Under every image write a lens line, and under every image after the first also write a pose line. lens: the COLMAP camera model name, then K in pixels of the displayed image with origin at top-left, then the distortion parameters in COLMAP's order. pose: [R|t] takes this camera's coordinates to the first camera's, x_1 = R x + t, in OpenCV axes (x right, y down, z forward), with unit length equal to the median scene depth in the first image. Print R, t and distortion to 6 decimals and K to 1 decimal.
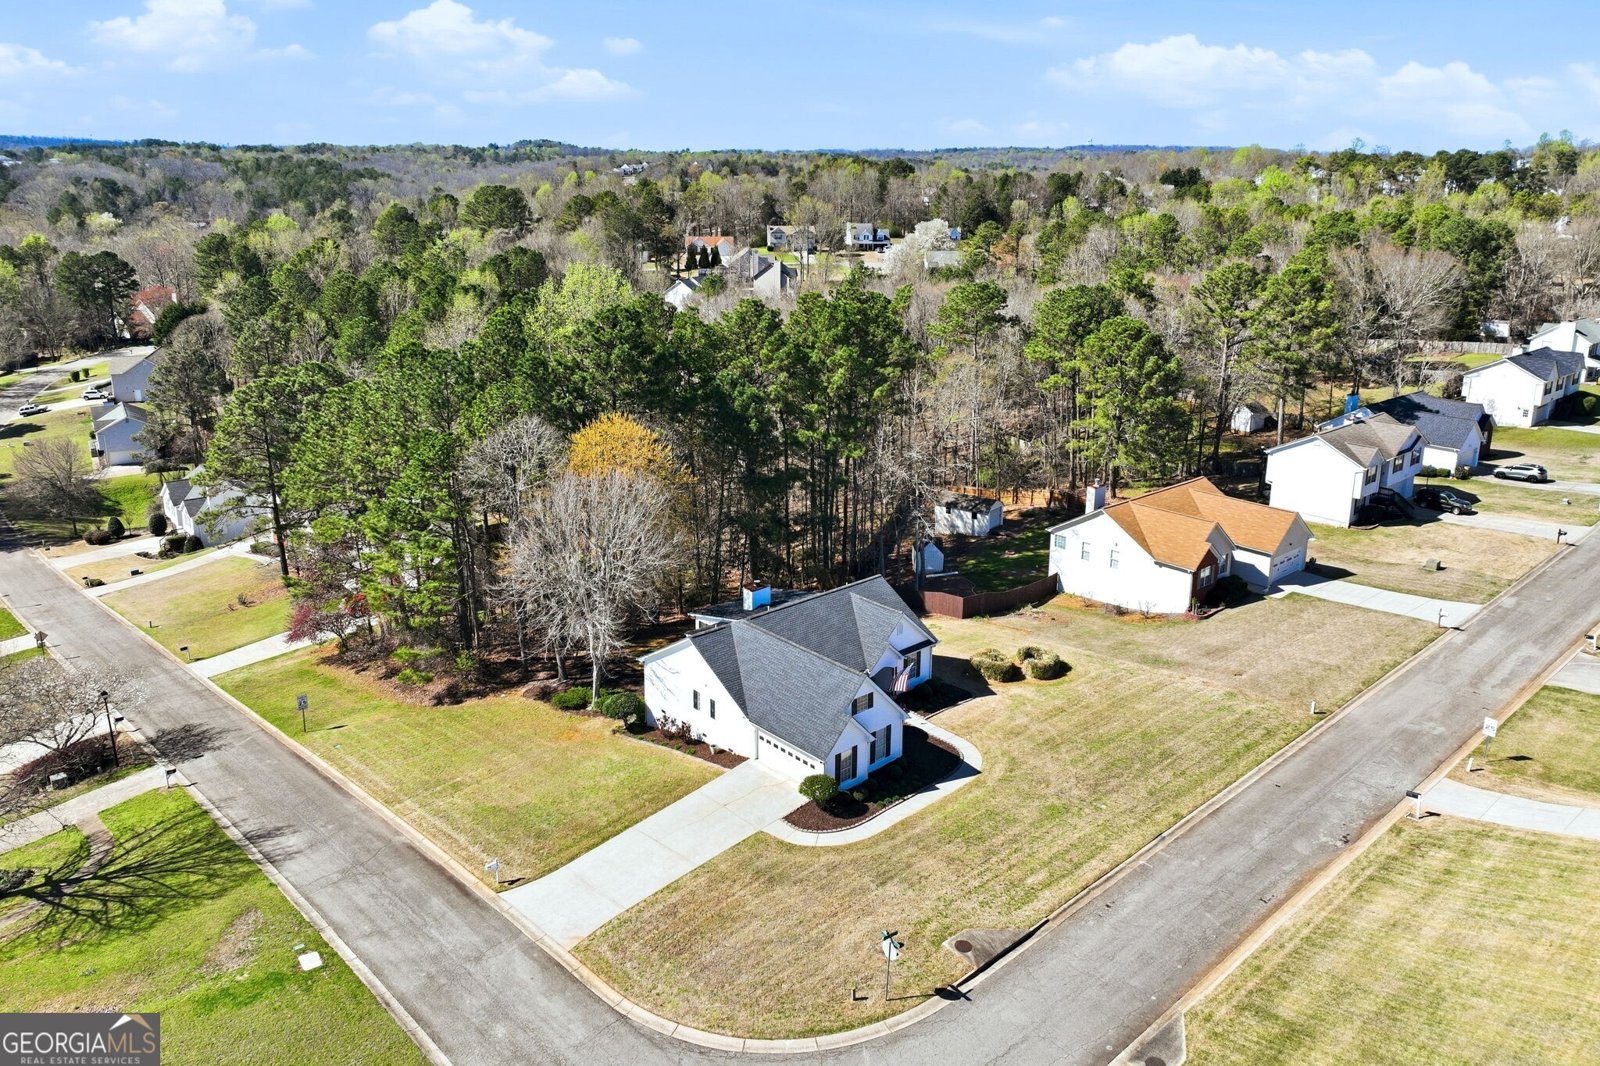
lens RADIAL K [[1127.6, 0, 810.5], [0, 1127.6, 528.8], [0, 0, 1]] dist [0.004401, 0.001547]
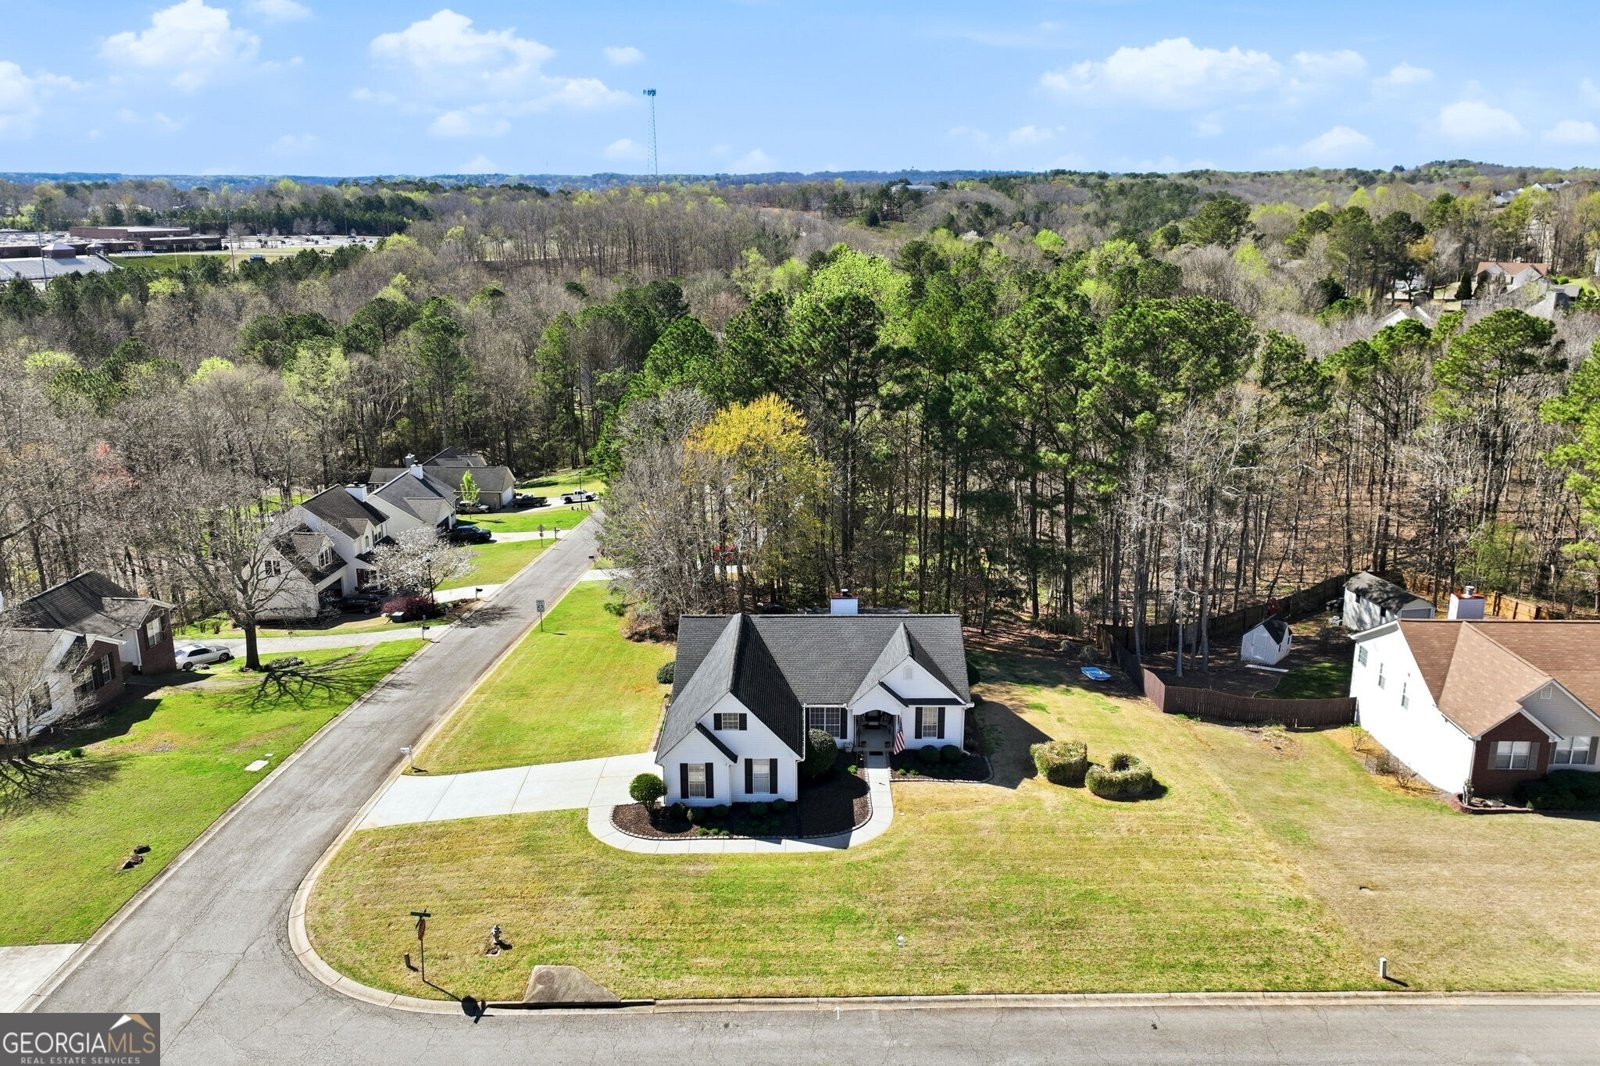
lens RADIAL K [[1127.6, 0, 810.5], [0, 1127.6, 528.8], [0, 0, 1]] dist [0.004401, 0.001547]
pose [[0.736551, 0.183433, -0.651034, 0.630236], [-0.197766, 0.978866, 0.052058, -0.054366], [0.646824, 0.090409, 0.757261, 0.327079]]
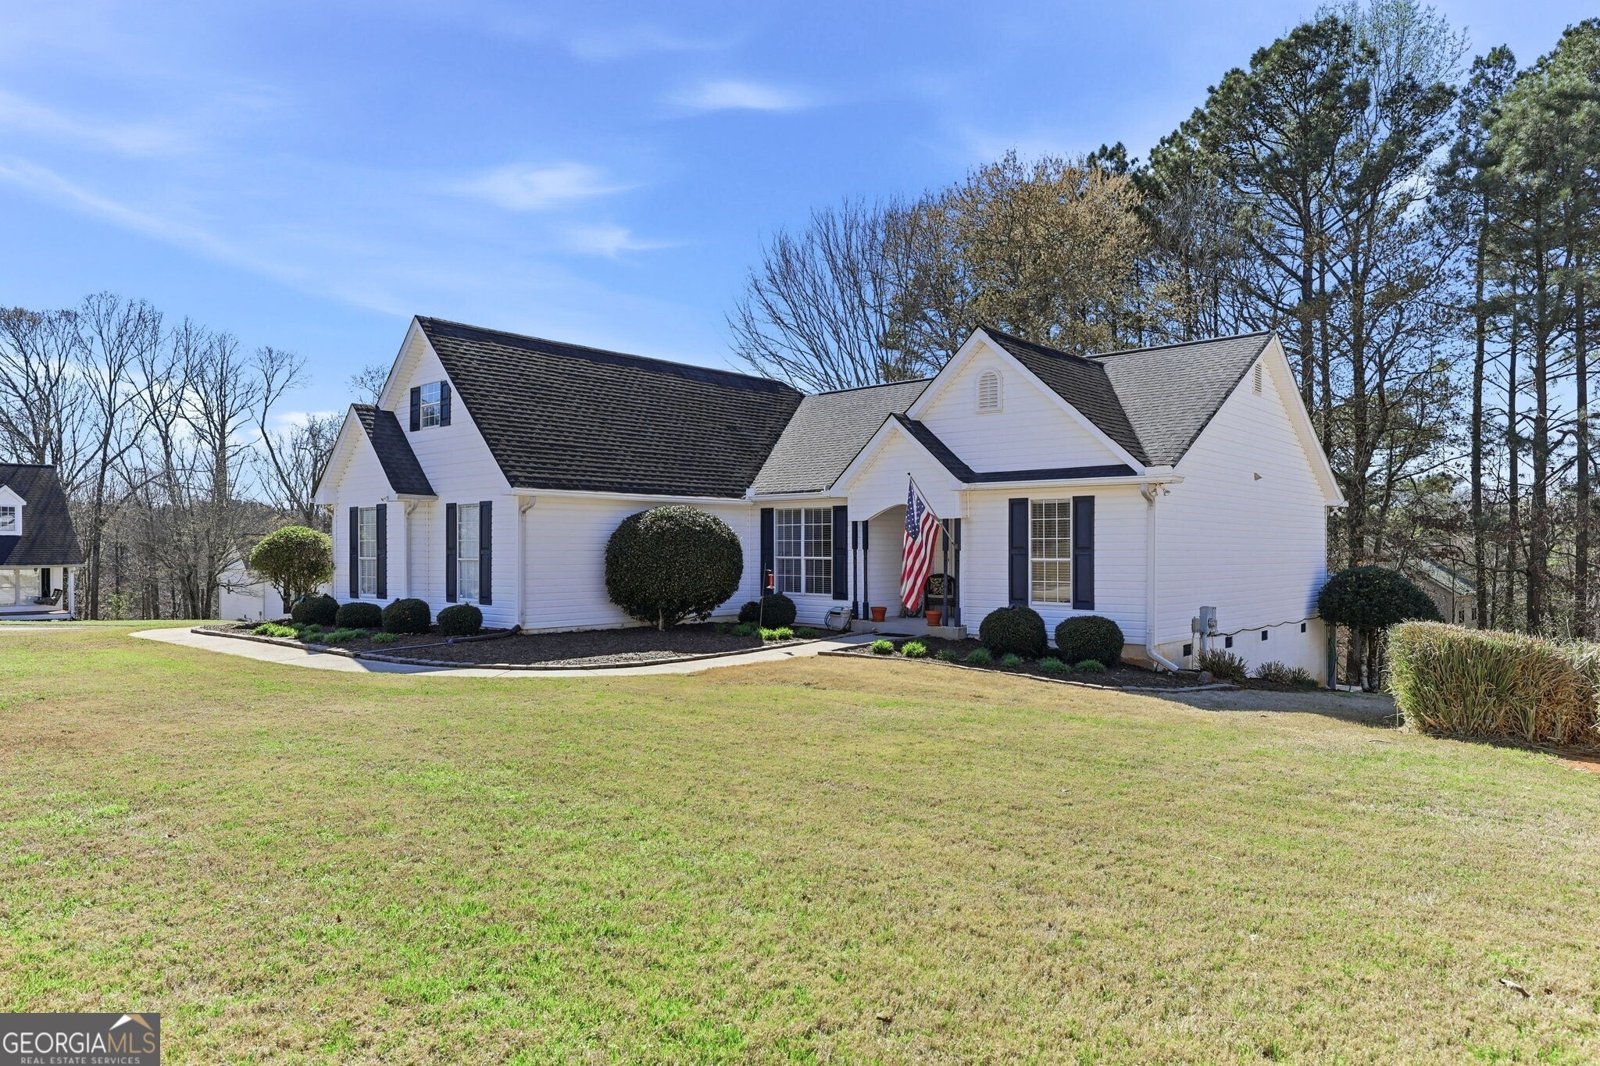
lens RADIAL K [[1013.1, 0, 800.0], [0, 1013.1, 533.0], [0, 0, 1]] dist [0.000190, -0.000064]
pose [[0.088671, -0.017448, -0.995908, 0.370363], [-0.296787, 0.953969, -0.043138, 0.166724], [0.950818, 0.299398, 0.079411, 1.057533]]
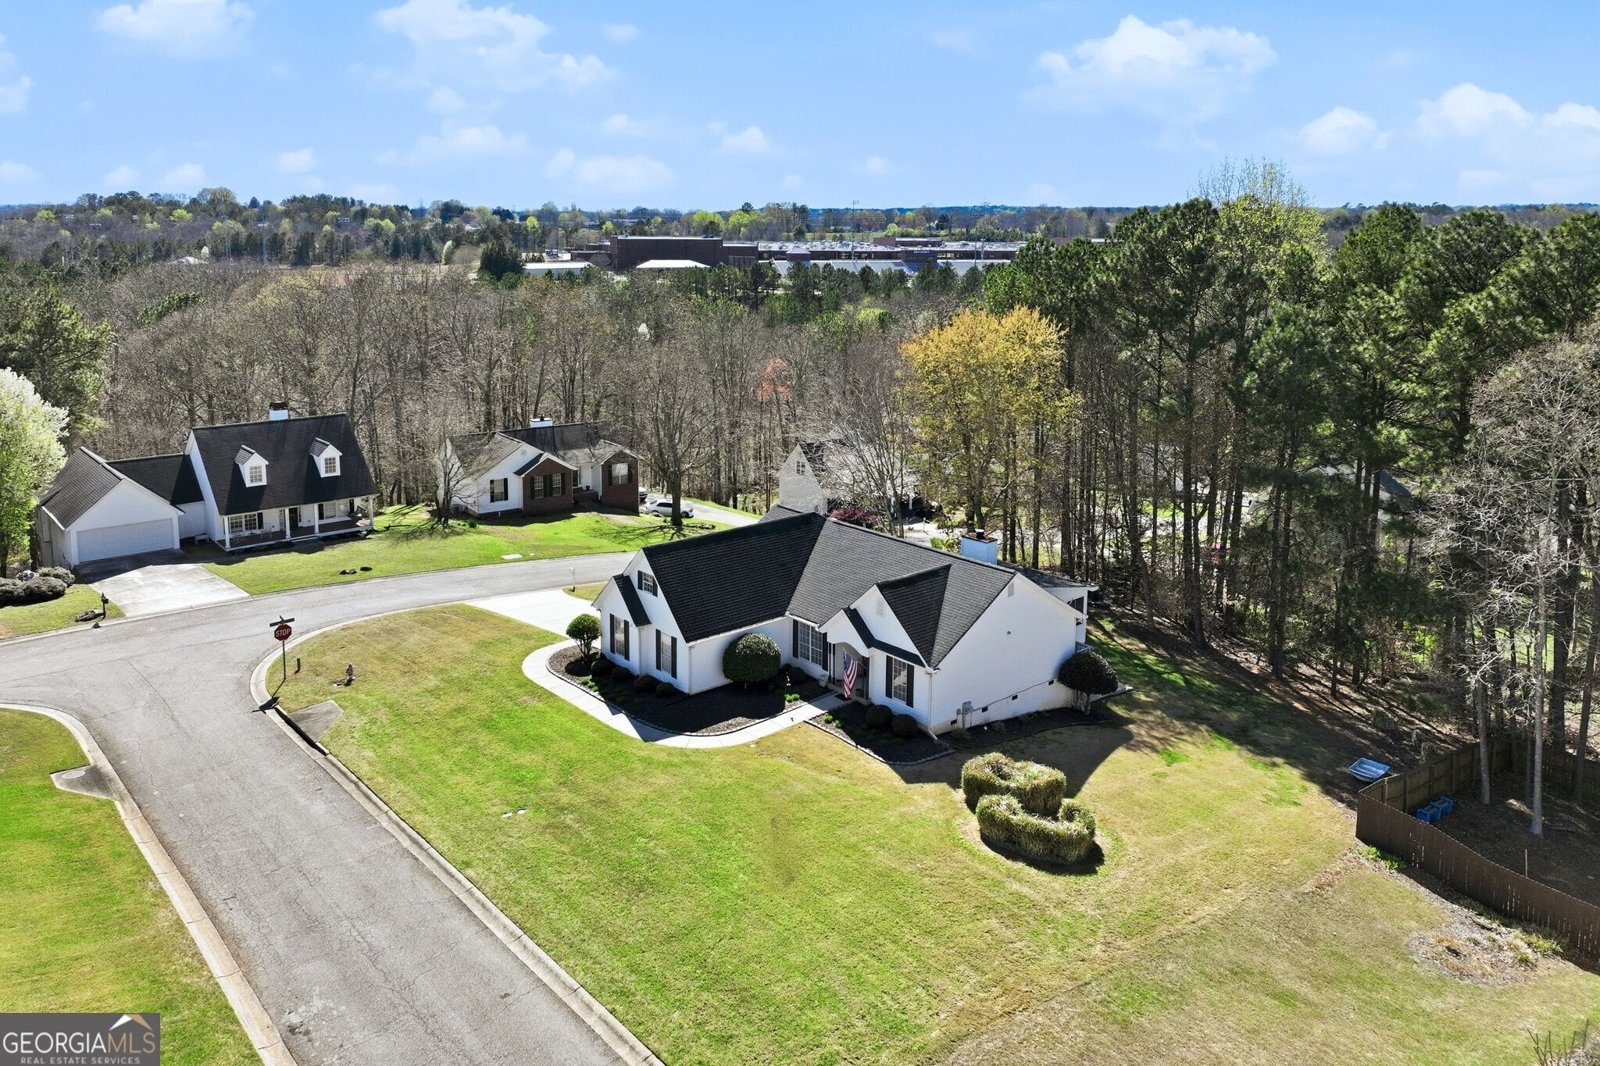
lens RADIAL K [[1152.5, 0, 800.0], [0, 1152.5, 533.0], [0, 0, 1]] dist [0.001863, 0.000333]
pose [[-0.032615, 0.248450, -0.968096, 0.830566], [-0.312212, 0.917607, 0.246011, -0.121314], [0.949452, 0.310275, 0.047641, 1.014040]]
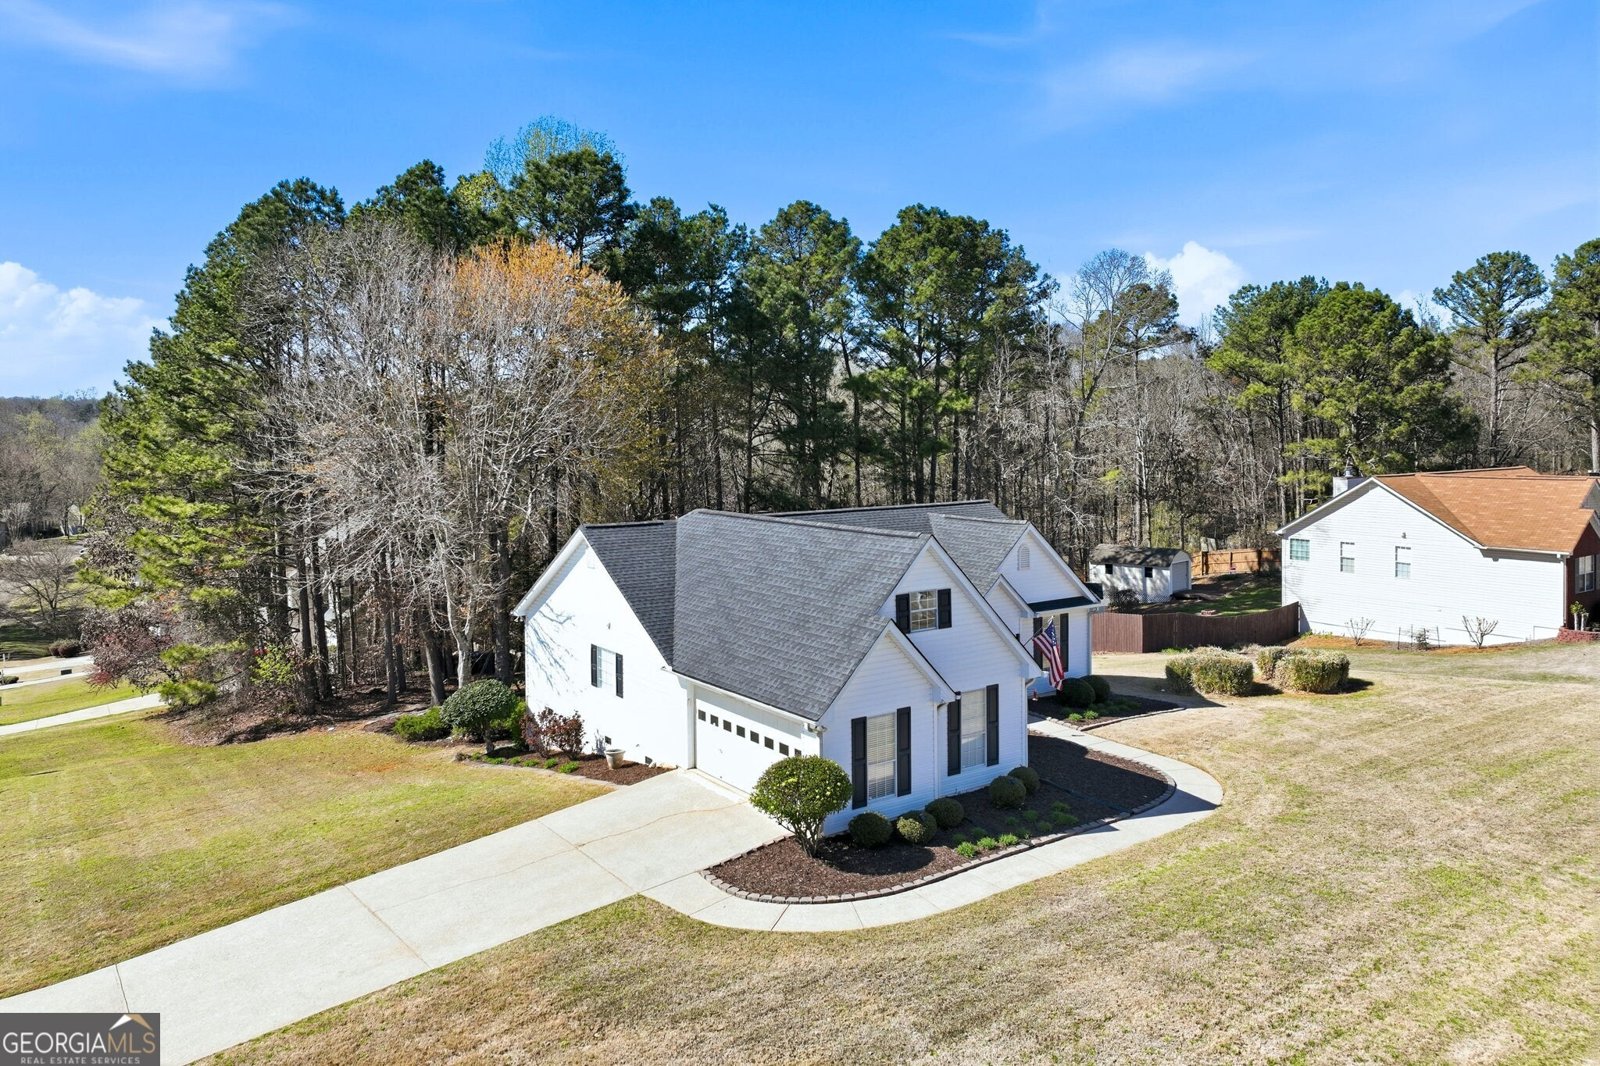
lens RADIAL K [[1122.8, 0, 806.3], [0, 1122.8, 517.2], [0, 0, 1]] dist [0.004930, 0.006427]
pose [[0.991195, -0.011682, -0.131896, 0.055996], [-0.018560, 0.974009, -0.225746, 0.207687], [0.131105, 0.226207, 0.965216, 0.561404]]
